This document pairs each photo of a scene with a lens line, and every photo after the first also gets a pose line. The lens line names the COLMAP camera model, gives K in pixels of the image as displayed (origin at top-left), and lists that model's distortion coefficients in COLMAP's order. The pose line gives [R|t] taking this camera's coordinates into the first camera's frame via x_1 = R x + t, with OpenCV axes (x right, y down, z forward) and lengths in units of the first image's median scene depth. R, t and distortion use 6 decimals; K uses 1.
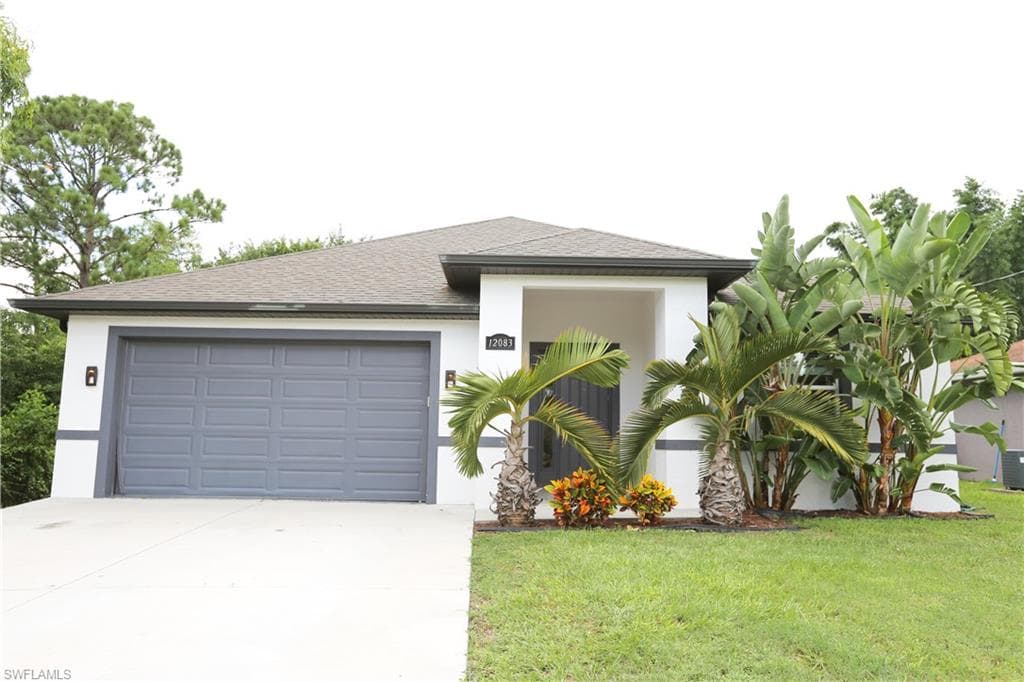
lens RADIAL K [[707.2, 0, 531.9], [0, 707.2, 362.2], [0, 0, 1]] dist [-0.008392, 0.000616]
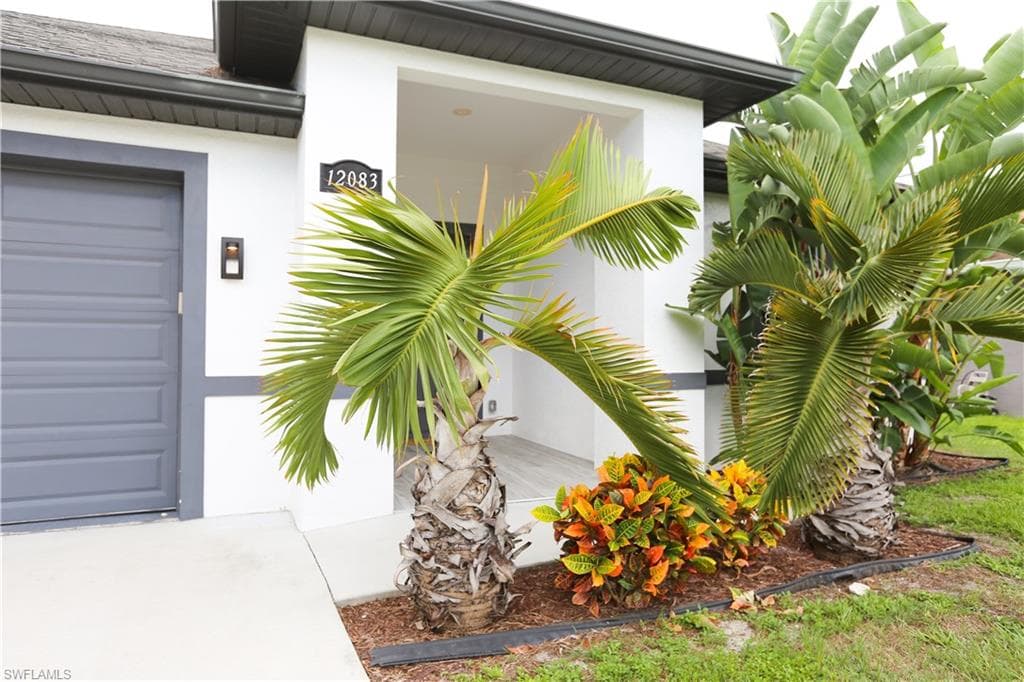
lens RADIAL K [[625.8, 0, 507.6], [0, 625.8, 337.5], [0, 0, 1]] dist [-0.042300, 0.050720]
pose [[0.928555, -0.005798, 0.371149, -0.099784], [-0.026958, 0.996184, 0.083006, 0.039421], [-0.370214, -0.087081, 0.924856, 0.547454]]
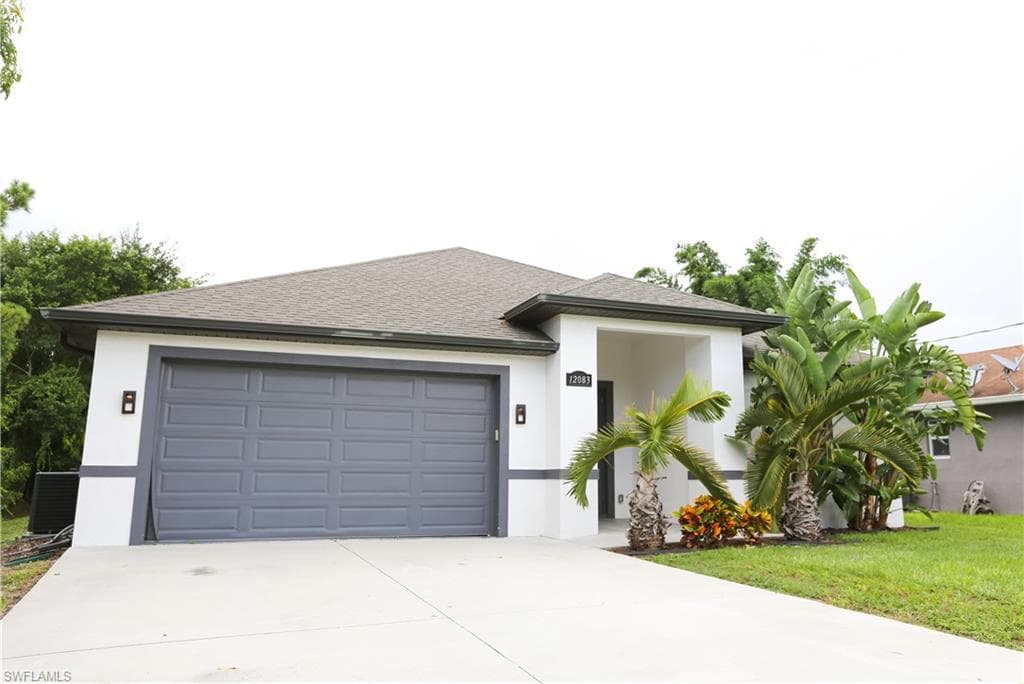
lens RADIAL K [[757.4, 0, 547.4], [0, 757.4, 338.8], [0, 0, 1]] dist [-0.009154, -0.000130]
pose [[0.937084, 0.050717, 0.345400, -0.468362], [-0.026043, 0.996790, -0.075707, -0.000978], [-0.348131, 0.061949, 0.935397, -0.047581]]
